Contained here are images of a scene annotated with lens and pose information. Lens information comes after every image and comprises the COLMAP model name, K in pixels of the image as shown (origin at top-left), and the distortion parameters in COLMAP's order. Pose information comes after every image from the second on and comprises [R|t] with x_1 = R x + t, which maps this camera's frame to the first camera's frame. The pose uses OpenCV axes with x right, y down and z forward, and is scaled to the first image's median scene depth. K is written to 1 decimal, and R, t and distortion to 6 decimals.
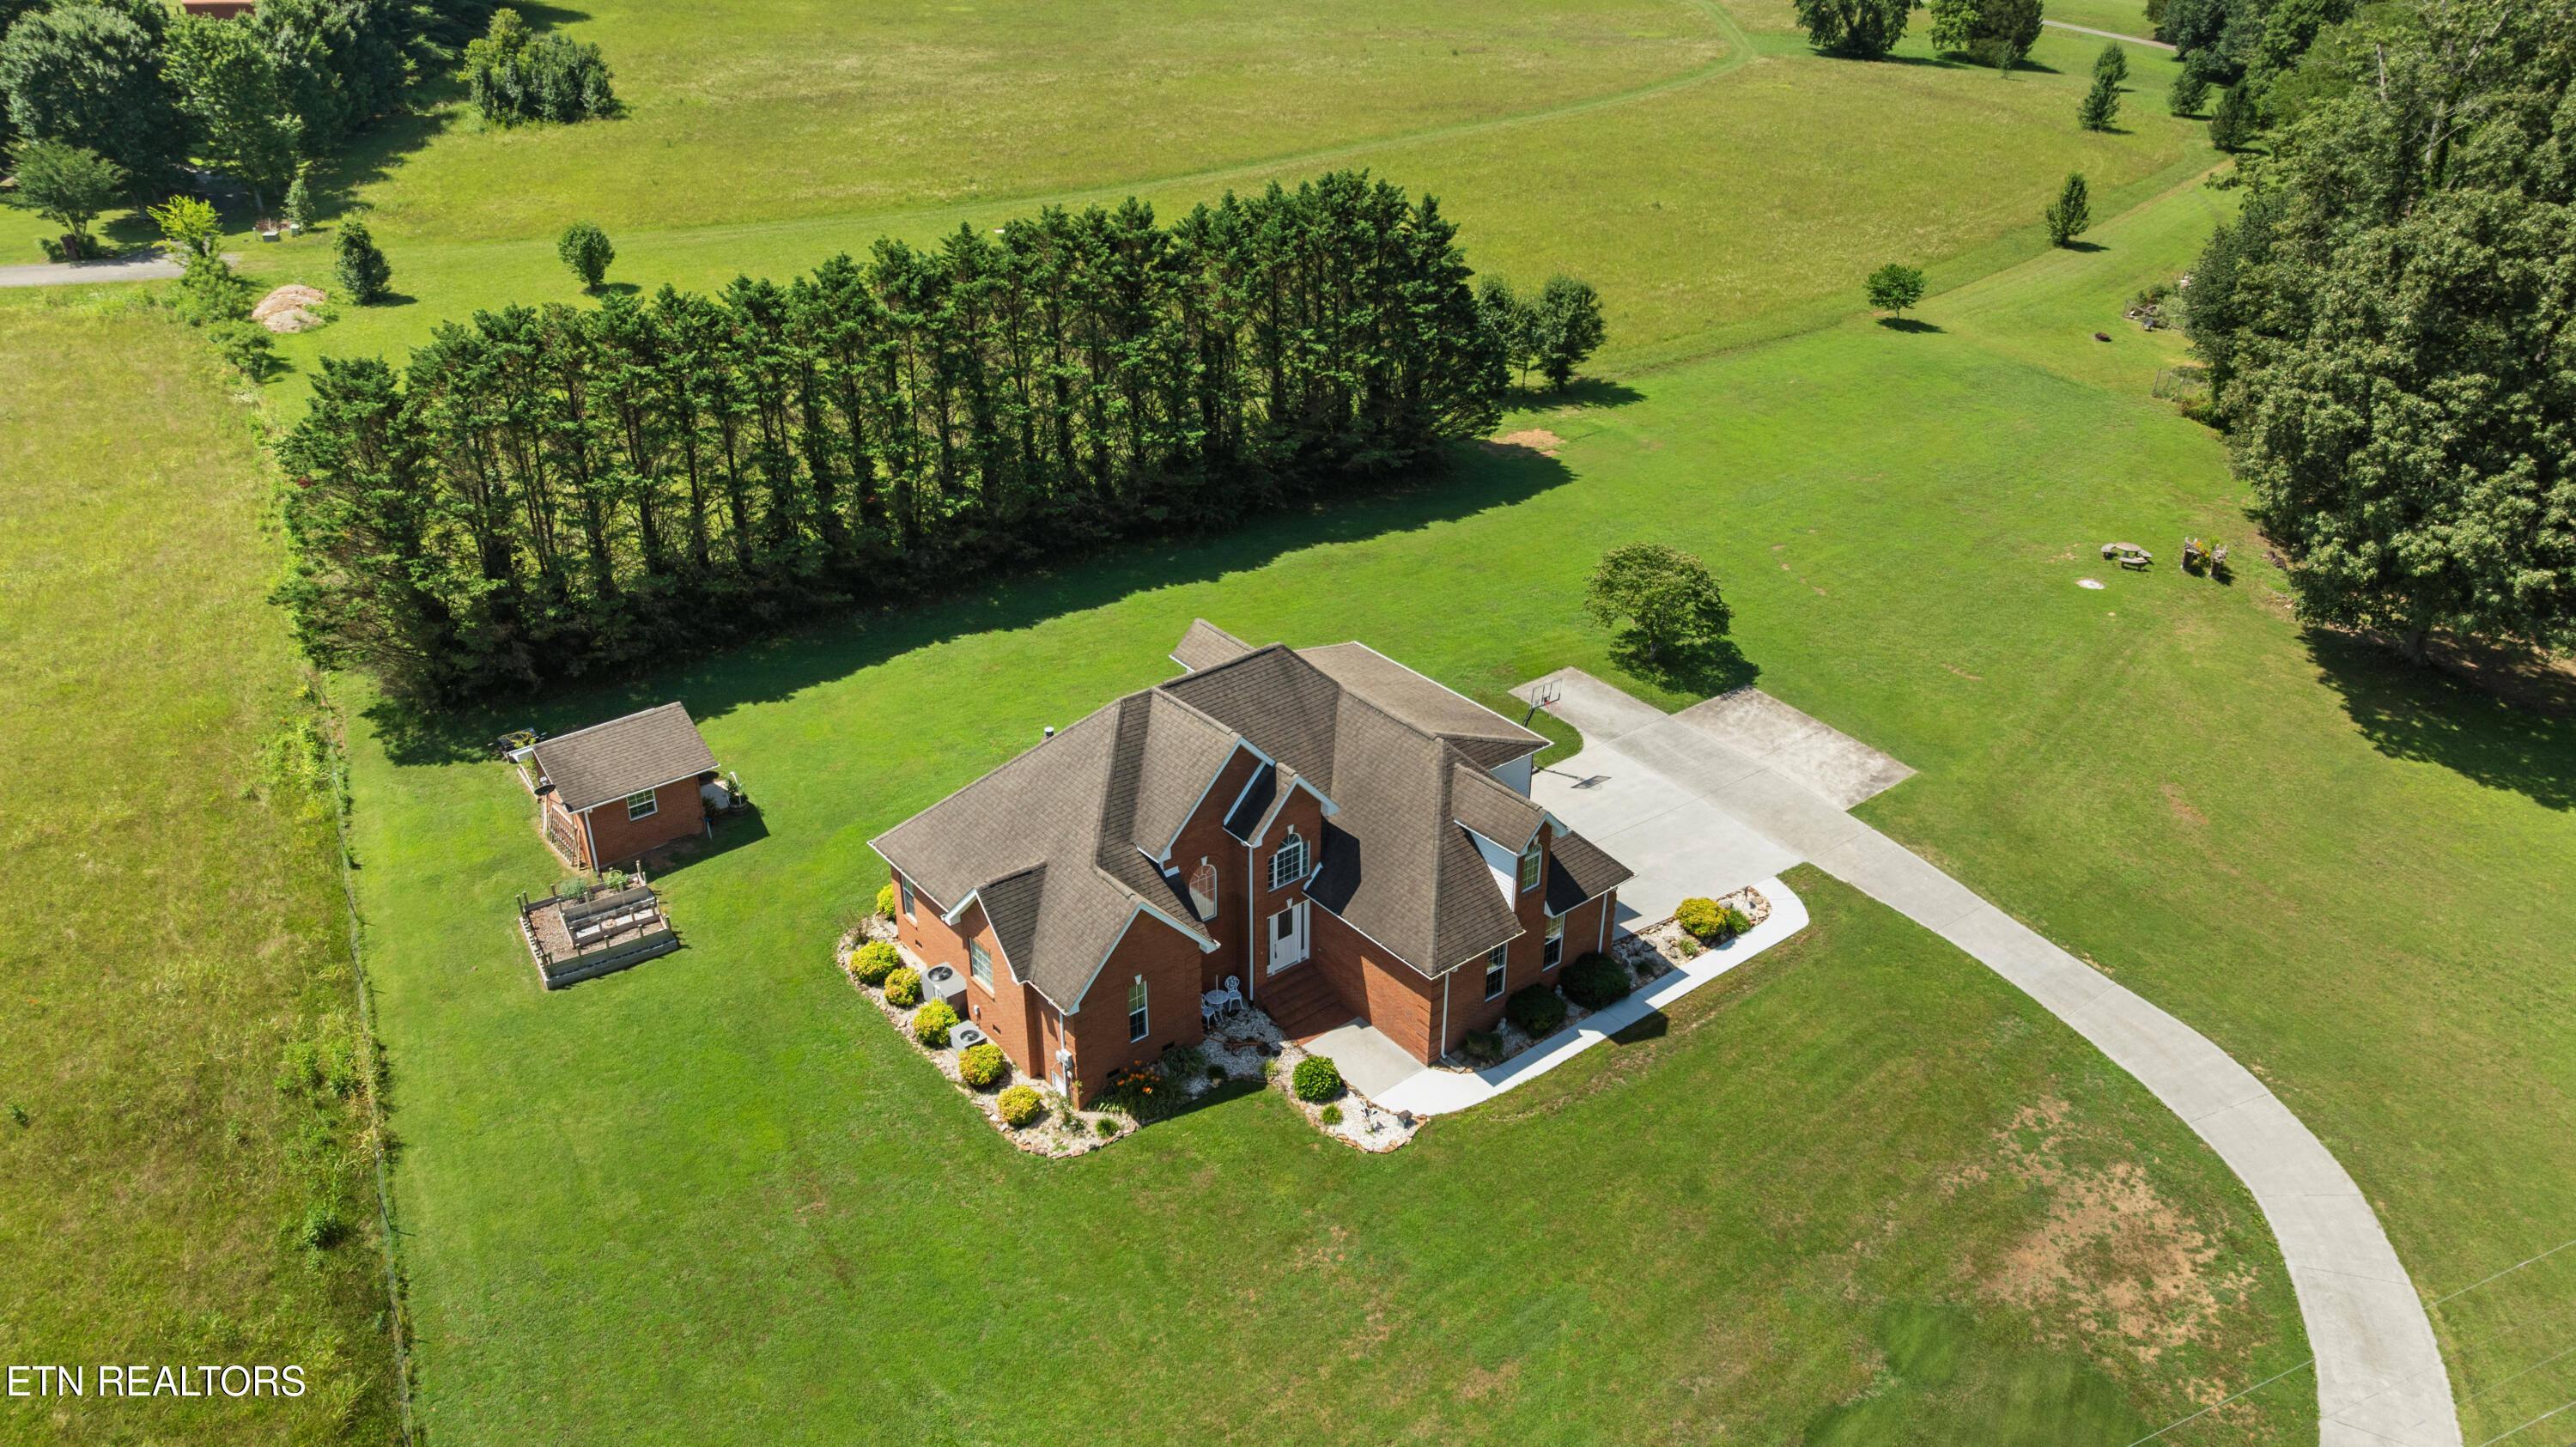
lens RADIAL K [[1846.4, 0, 1288.0], [0, 1846.4, 723.5], [0, 0, 1]] dist [-0.025673, -0.002525]
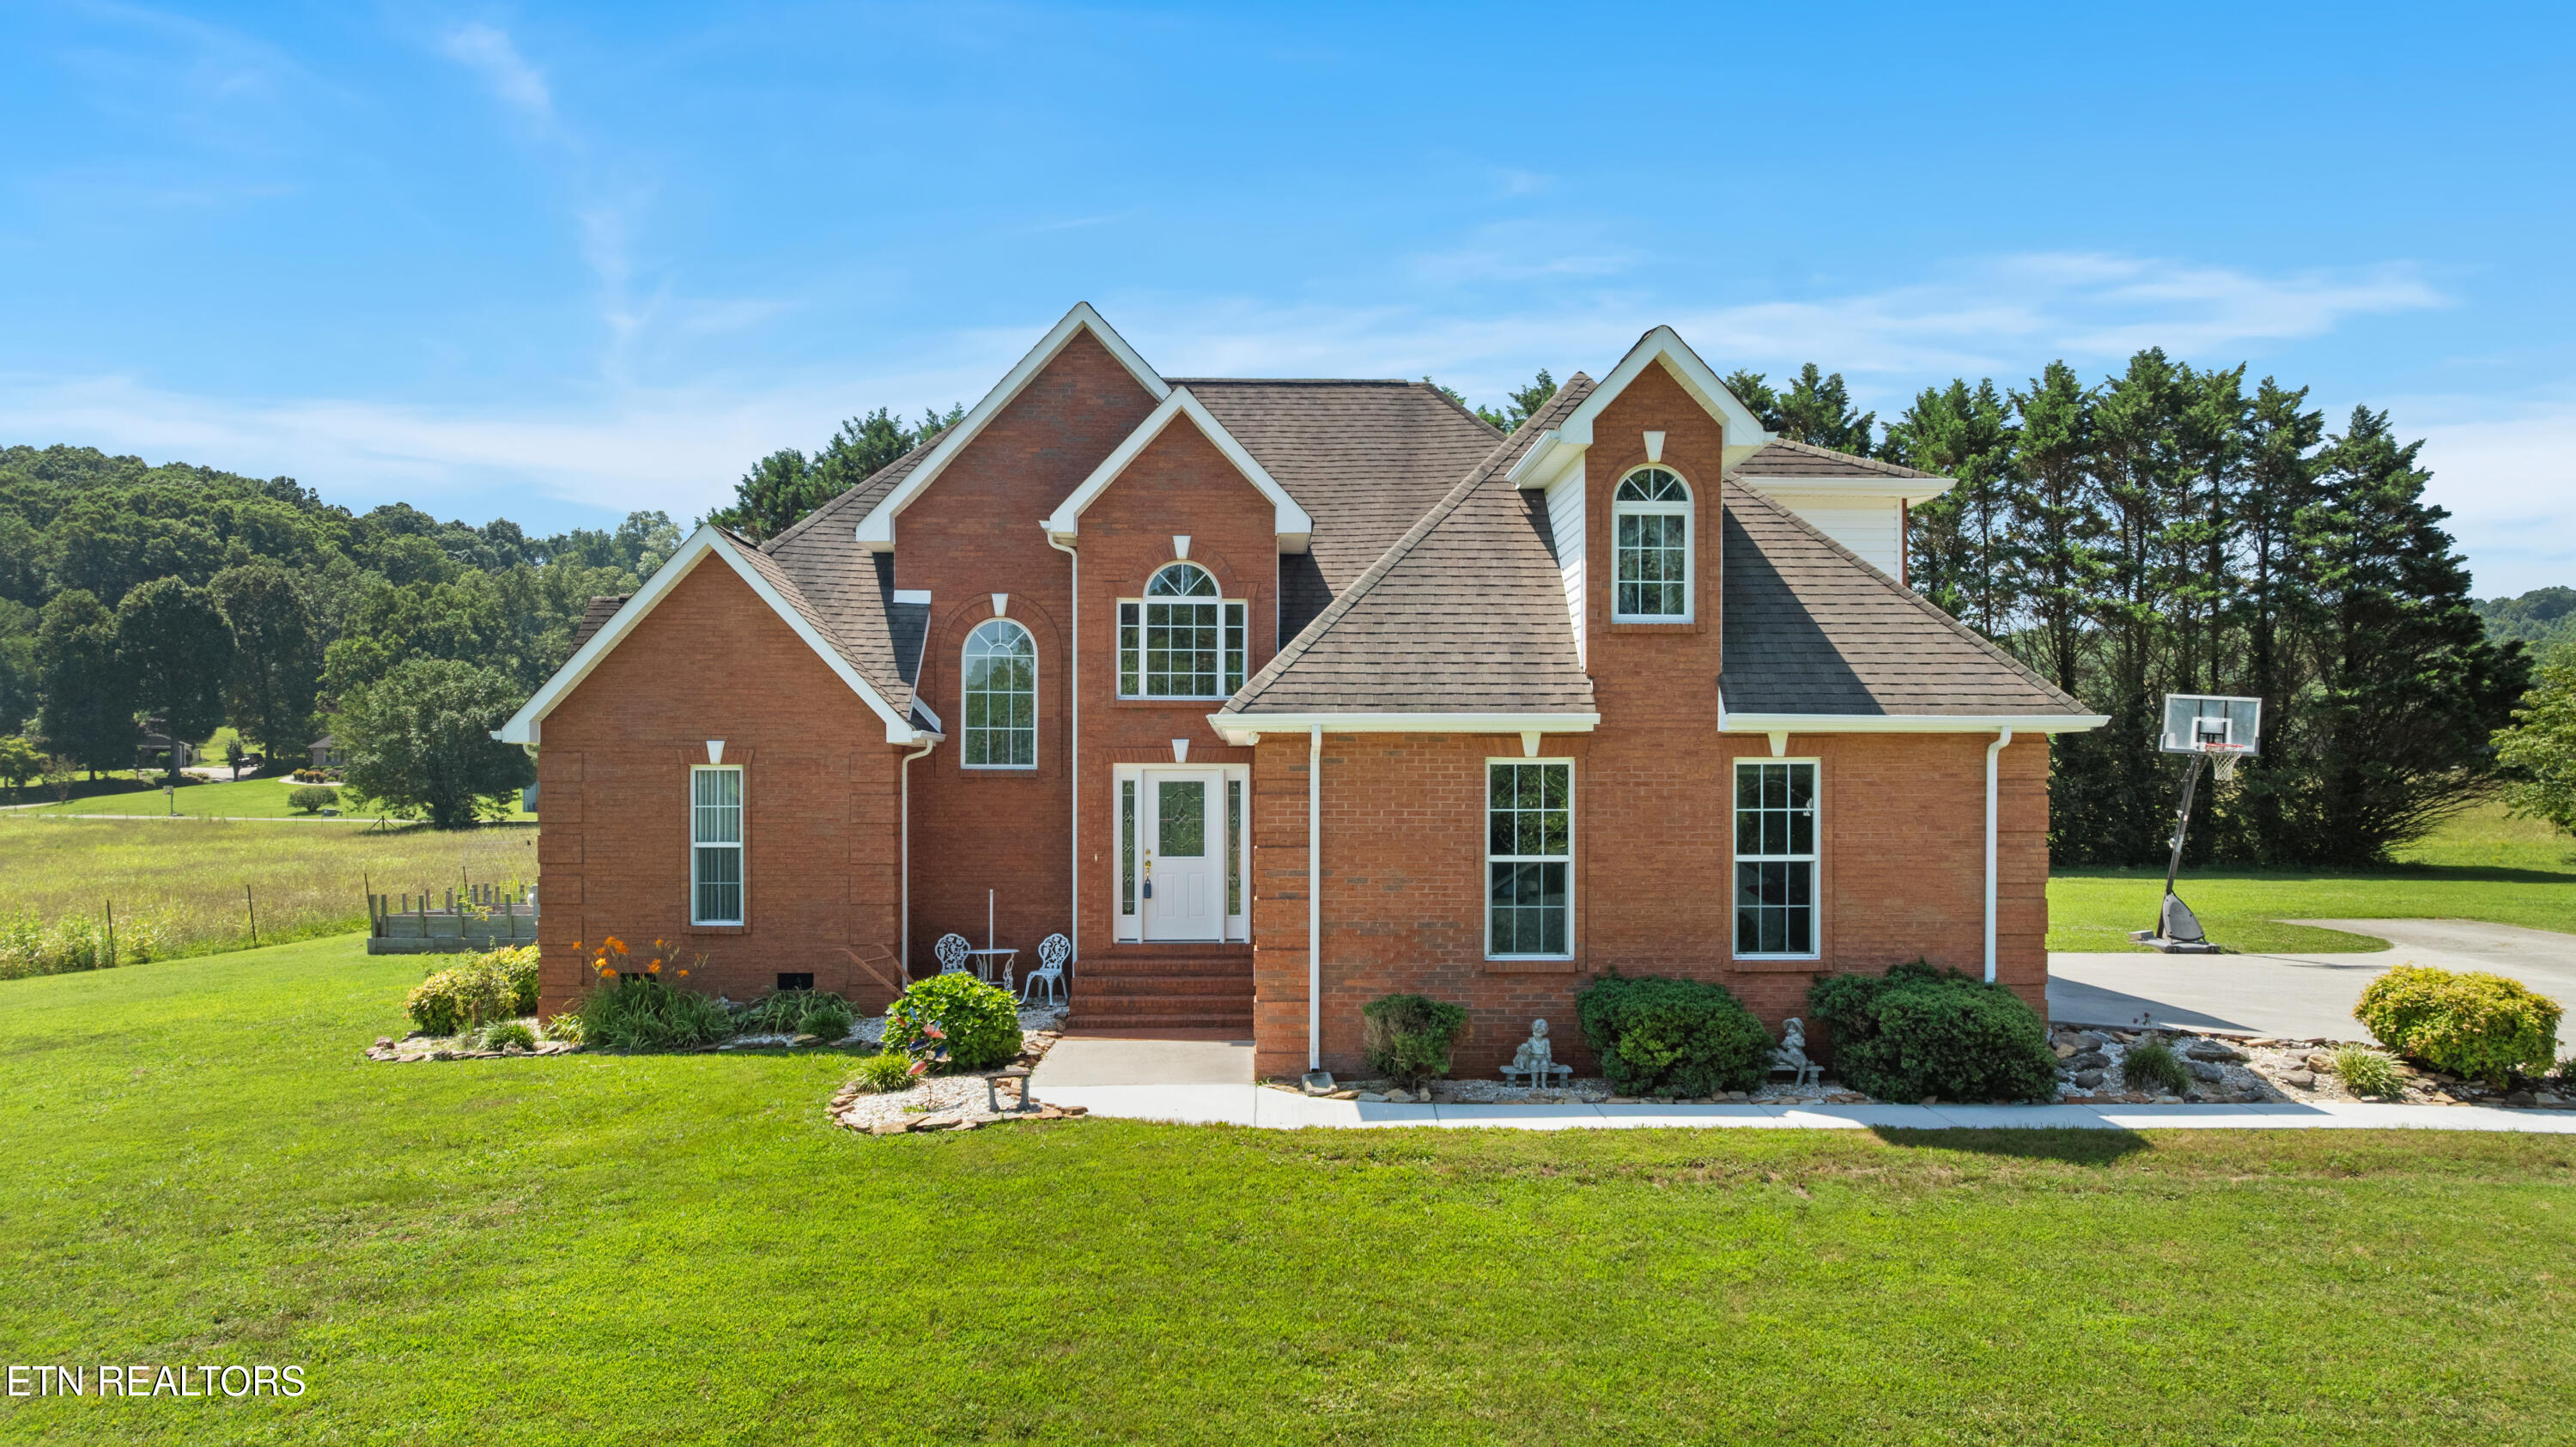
lens RADIAL K [[1846.4, 0, 1288.0], [0, 1846.4, 723.5], [0, 0, 1]] dist [-0.025673, -0.002525]
pose [[0.781544, -0.032927, -0.622981, 0.273067], [-0.290851, 0.864205, -0.410555, 0.249844], [0.551902, 0.502061, 0.665837, 0.711847]]
